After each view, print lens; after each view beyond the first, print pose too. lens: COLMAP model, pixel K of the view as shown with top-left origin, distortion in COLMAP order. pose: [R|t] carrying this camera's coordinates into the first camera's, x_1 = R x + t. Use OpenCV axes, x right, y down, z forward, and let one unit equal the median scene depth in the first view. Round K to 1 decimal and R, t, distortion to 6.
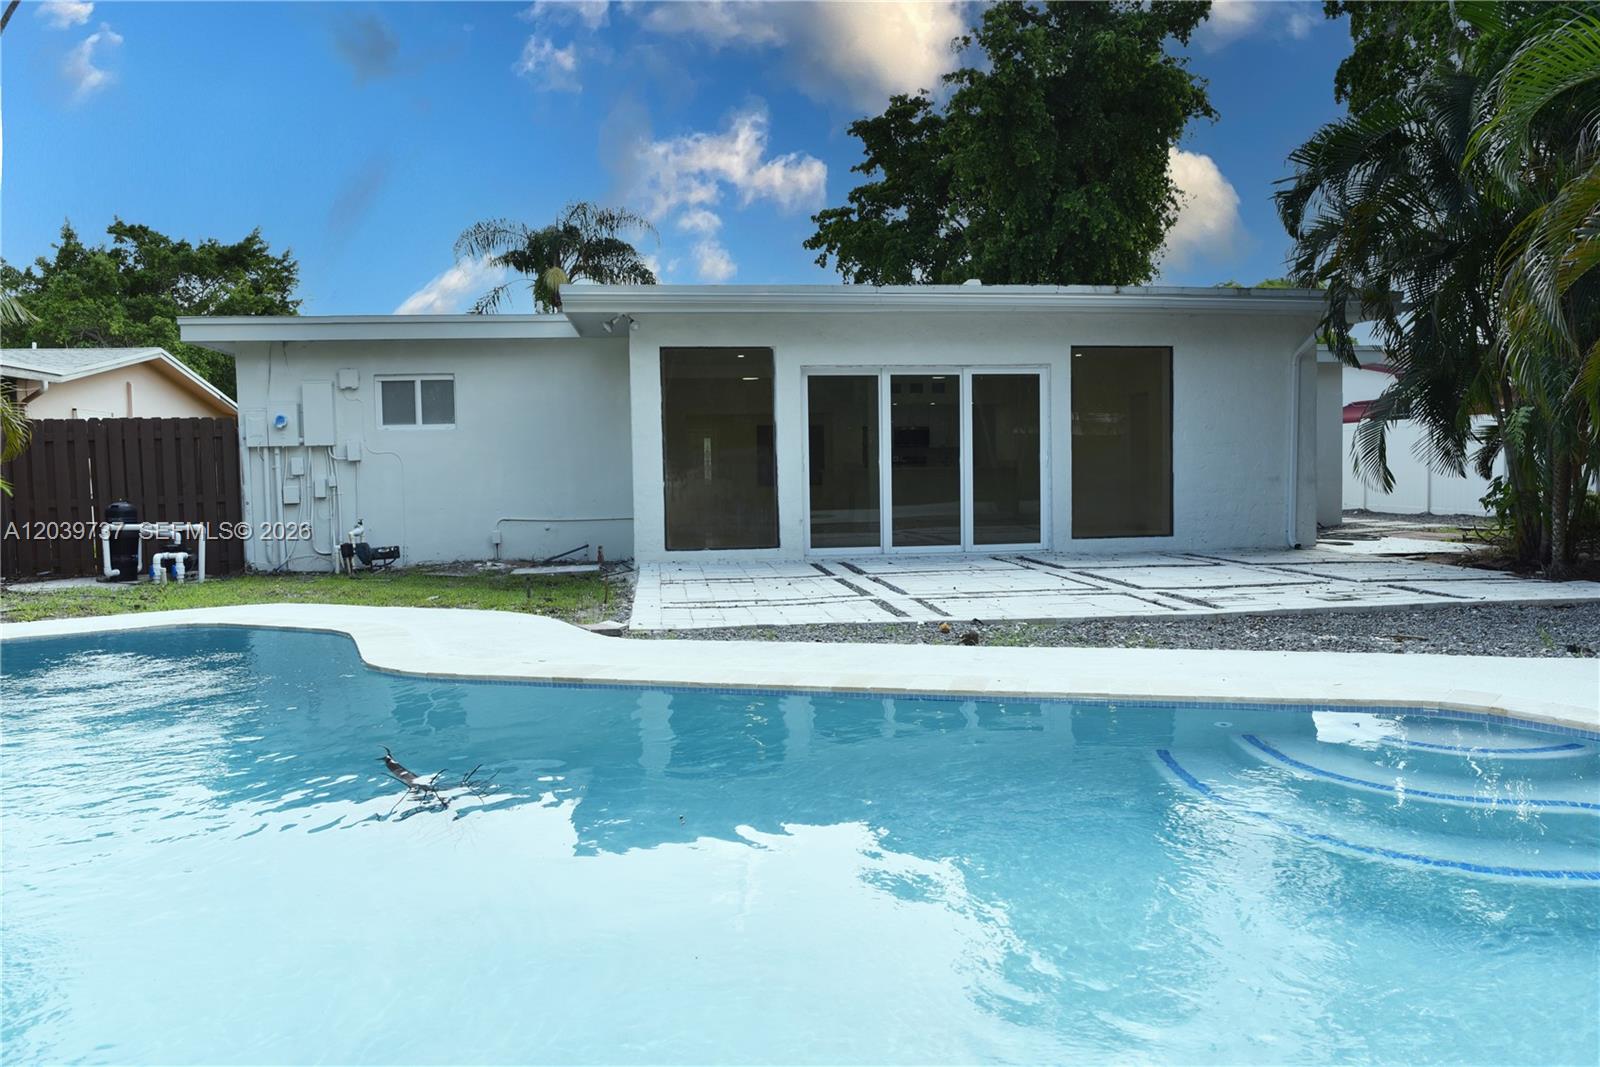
lens RADIAL K [[1093.1, 0, 804.2], [0, 1093.1, 532.3], [0, 0, 1]] dist [-0.052809, 0.026258]
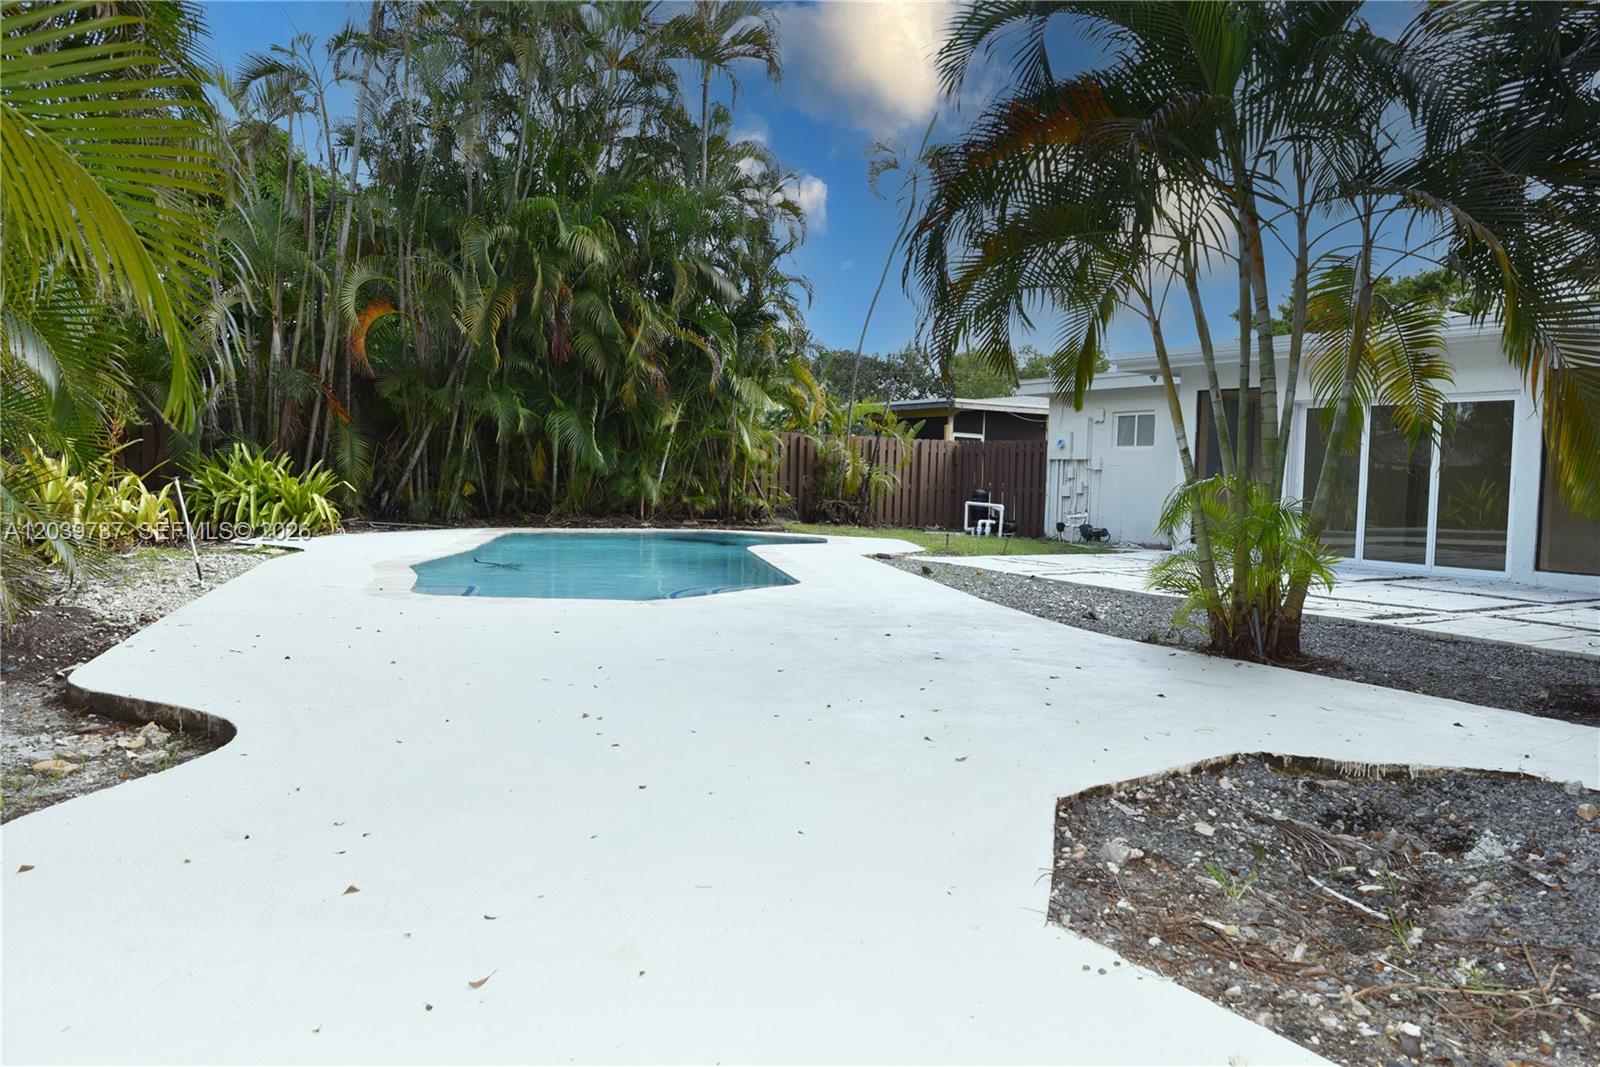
lens RADIAL K [[1093.1, 0, 804.2], [0, 1093.1, 536.8], [0, 0, 1]] dist [-0.052809, 0.026258]
pose [[0.394243, 0.080630, -0.915462, 0.816431], [-0.085300, 0.995054, 0.050905, -0.016612], [0.915039, 0.058020, 0.399171, 0.036054]]
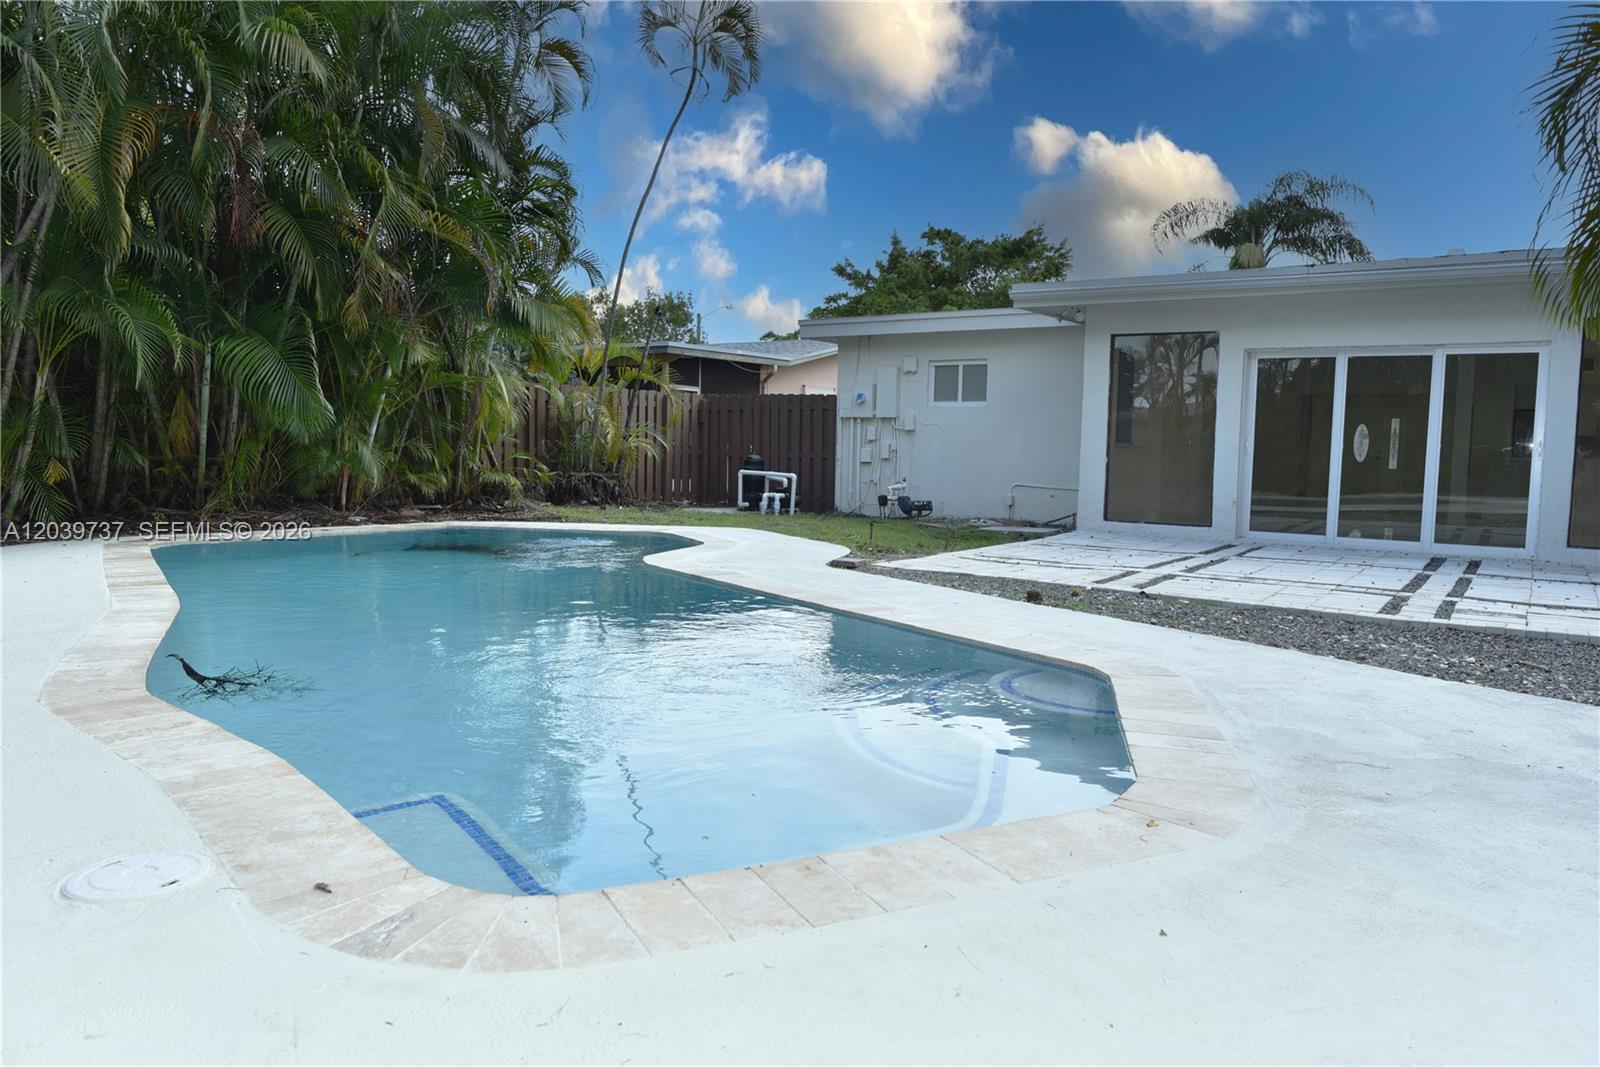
lens RADIAL K [[1093.1, 0, 806.7], [0, 1093.1, 523.9], [0, 0, 1]] dist [-0.052809, 0.026258]
pose [[0.742343, 0.083144, -0.664841, 0.343485], [-0.071236, 0.996441, 0.045073, -0.007021], [0.666222, 0.013901, 0.745624, -0.012885]]
